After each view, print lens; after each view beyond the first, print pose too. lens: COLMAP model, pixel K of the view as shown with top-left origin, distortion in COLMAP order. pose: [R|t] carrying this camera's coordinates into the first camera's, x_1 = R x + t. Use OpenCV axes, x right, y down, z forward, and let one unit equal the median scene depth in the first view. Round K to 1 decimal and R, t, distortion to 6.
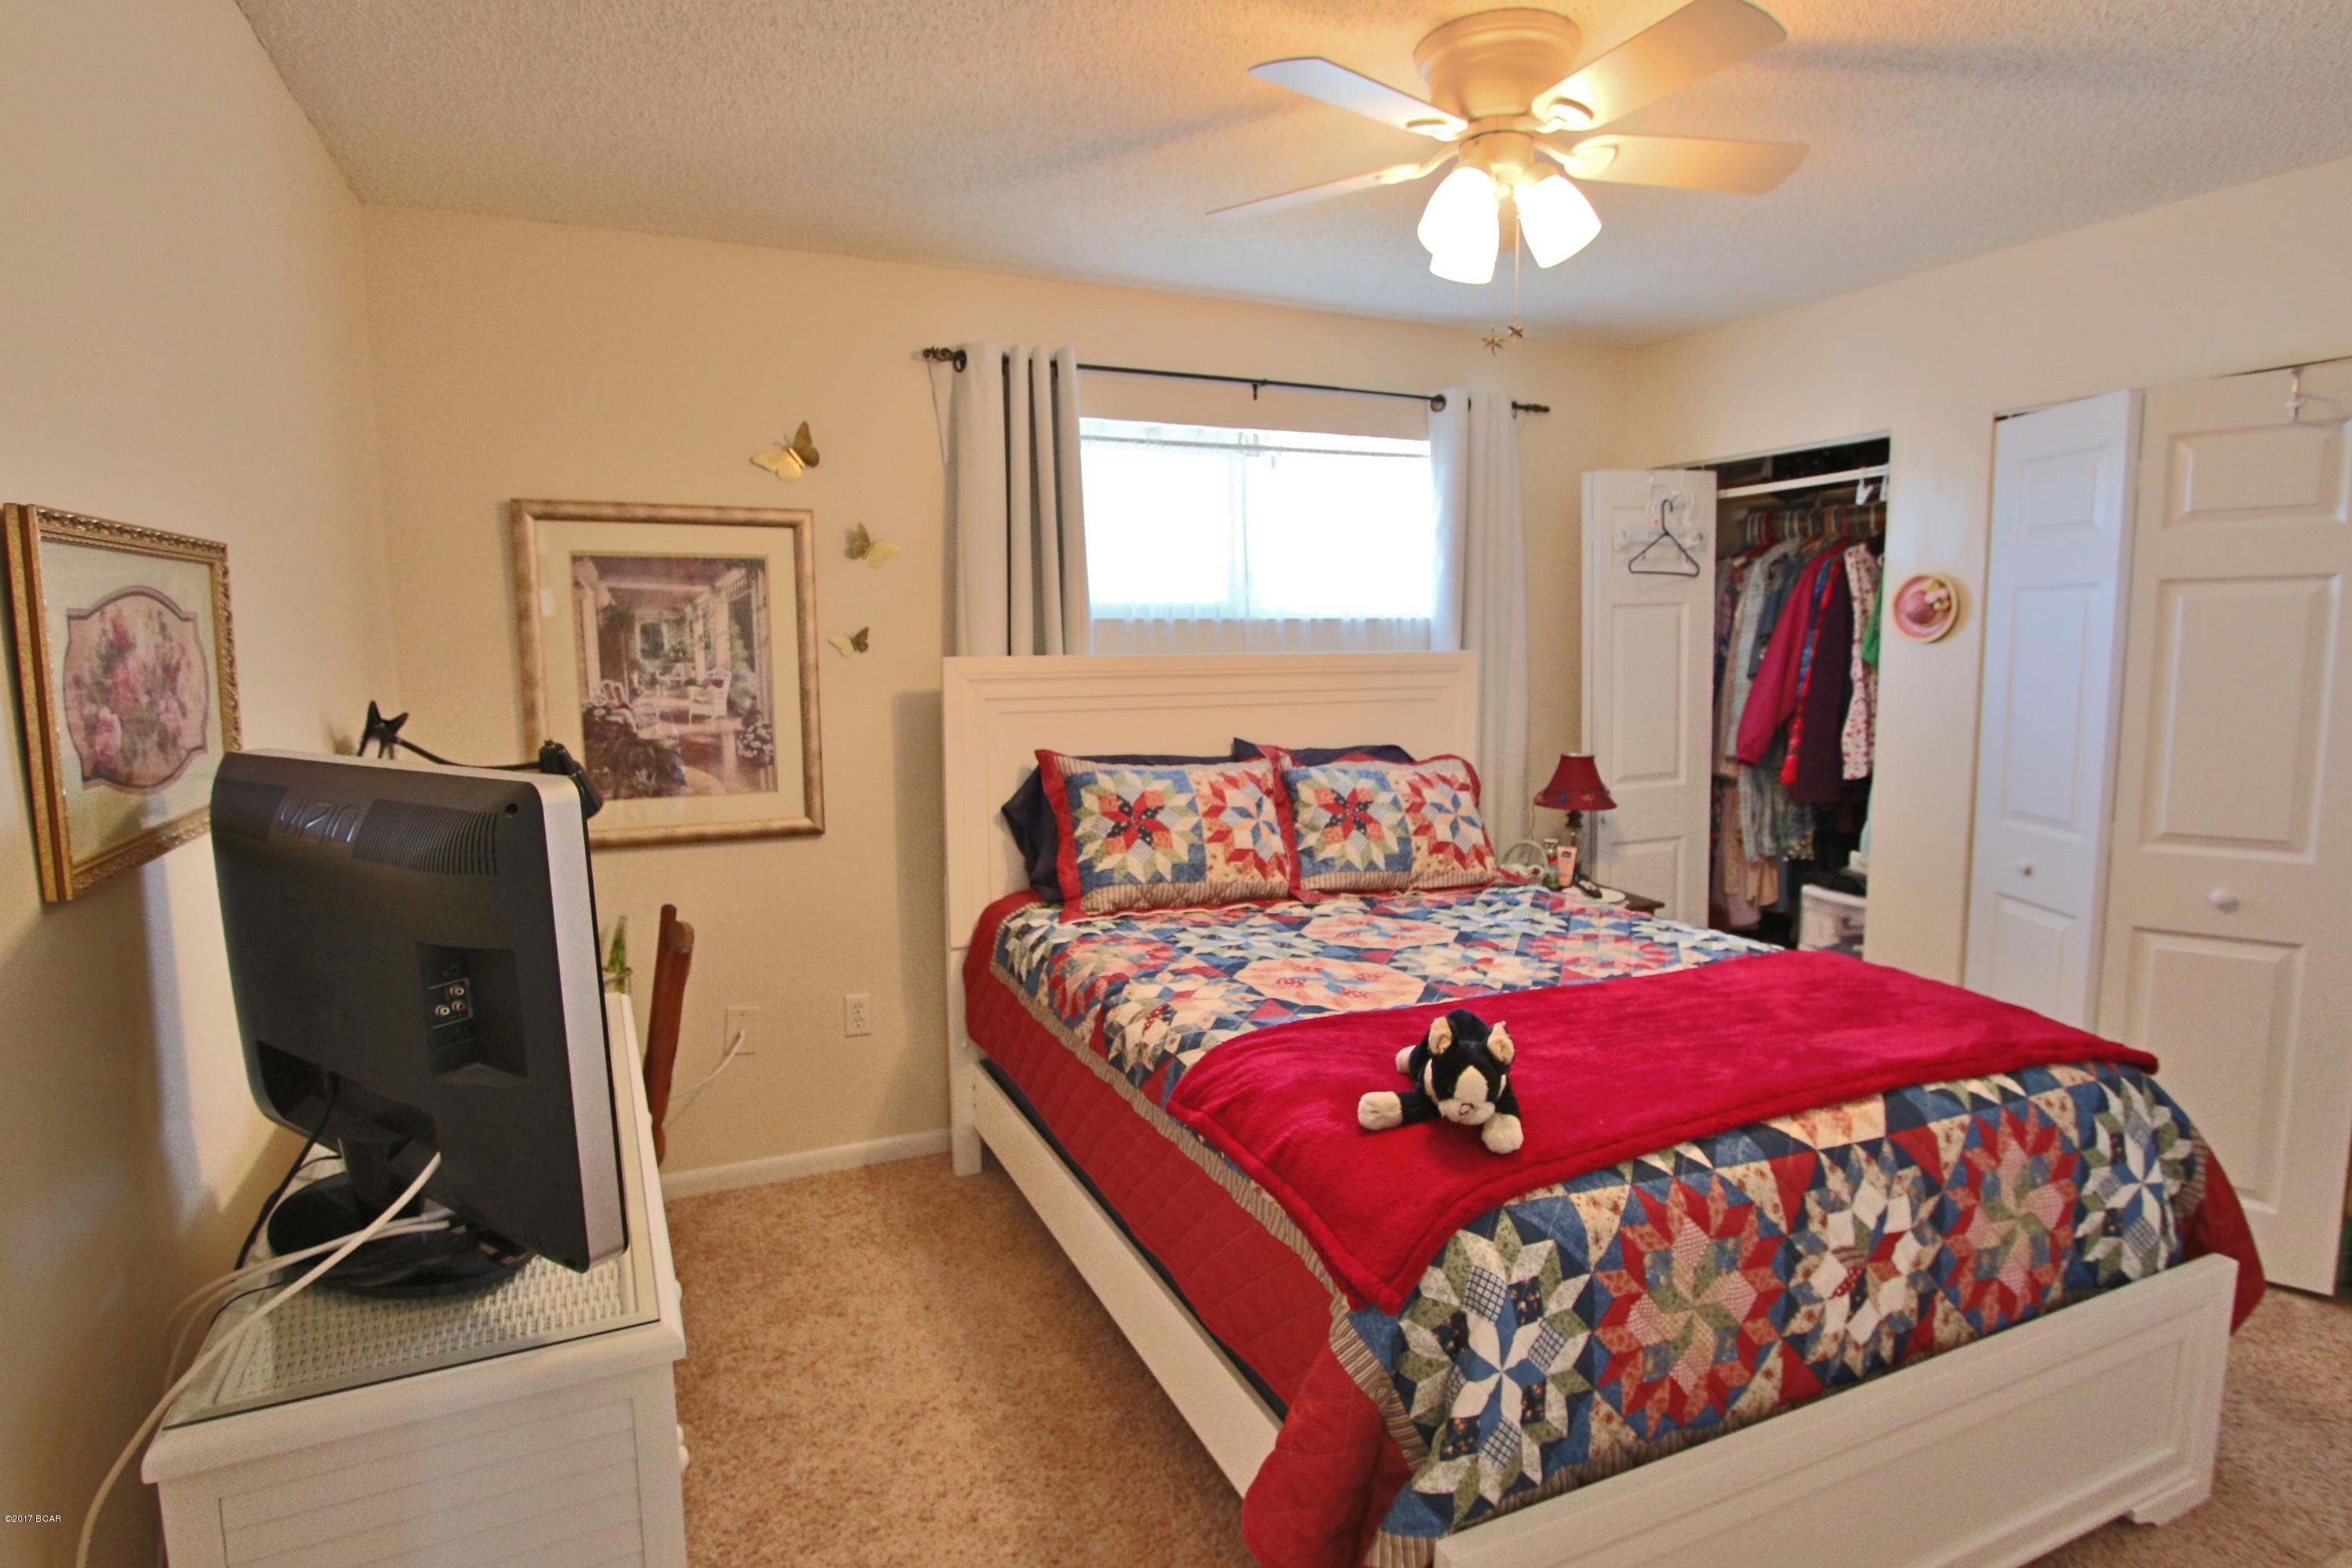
lens RADIAL K [[1198.6, 0, 1176.0], [0, 1198.6, 784.0], [0, 0, 1]] dist [-0.030418, 0.016587]
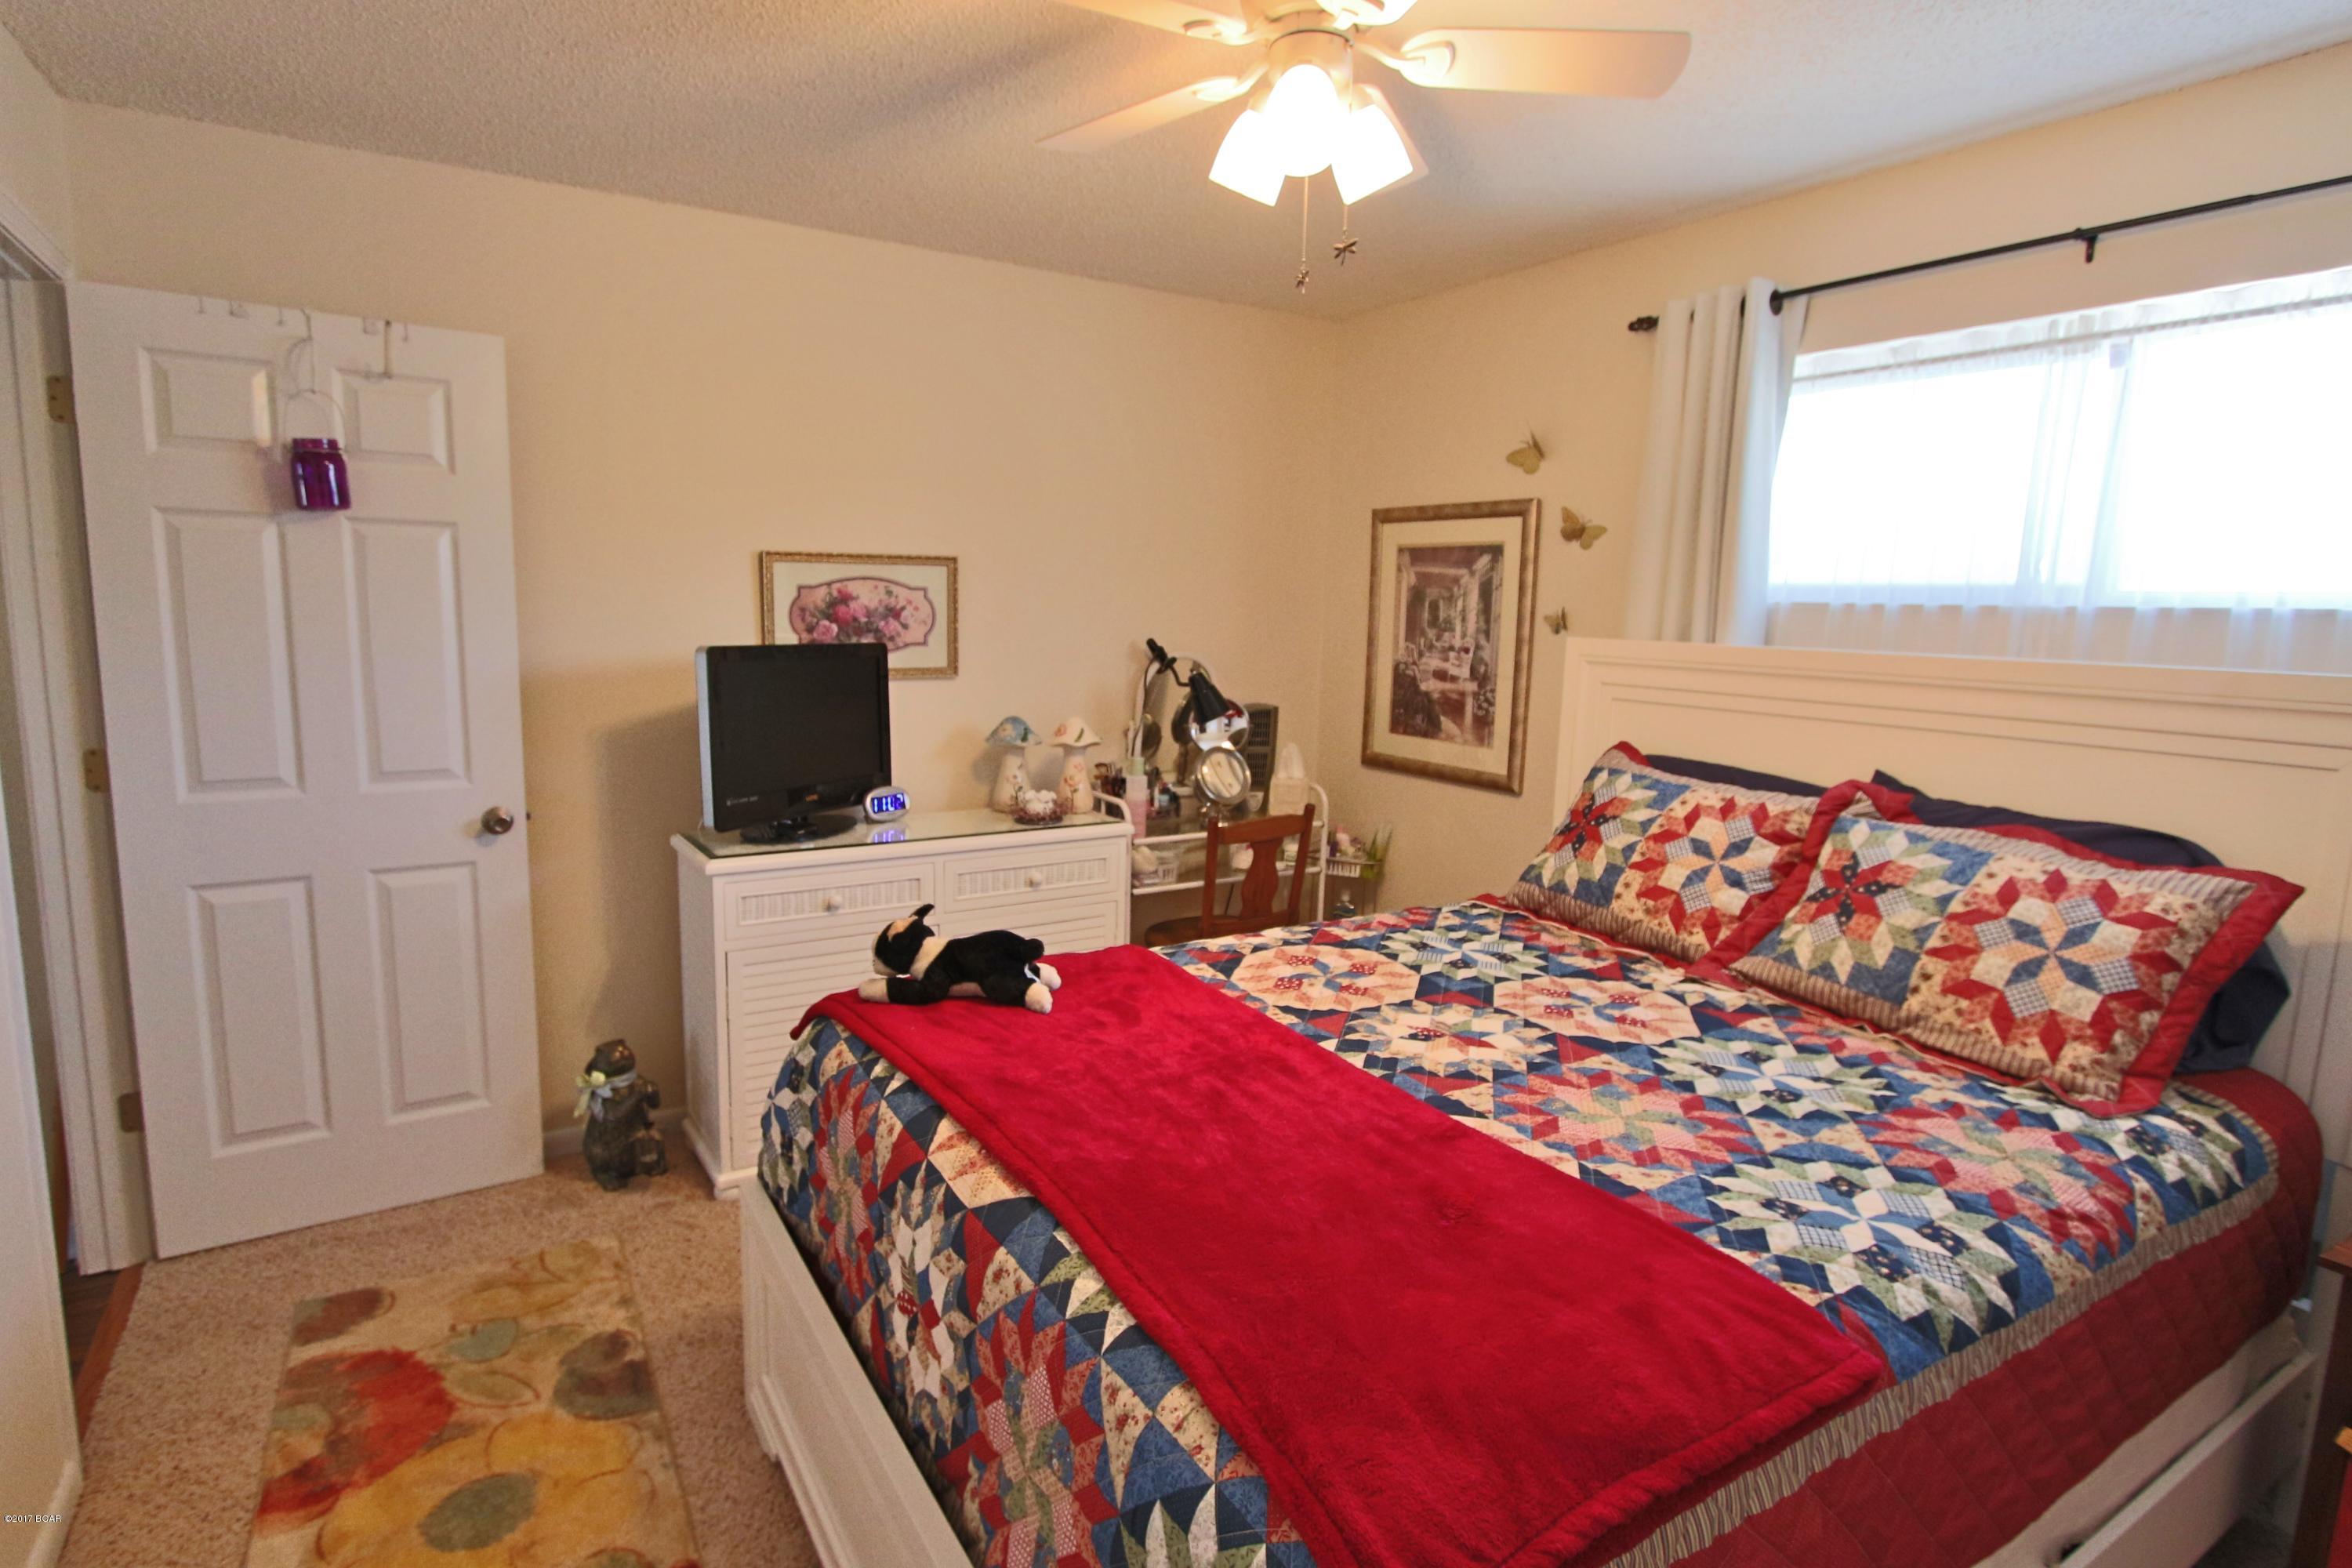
lens RADIAL K [[1198.6, 0, 1176.0], [0, 1198.6, 784.0], [0, 0, 1]] dist [-0.030418, 0.016587]
pose [[0.145158, 0.157488, -0.976794, 0.779568], [-0.147512, 0.979661, 0.136029, -0.074651], [0.978350, 0.124343, 0.165437, 0.540290]]
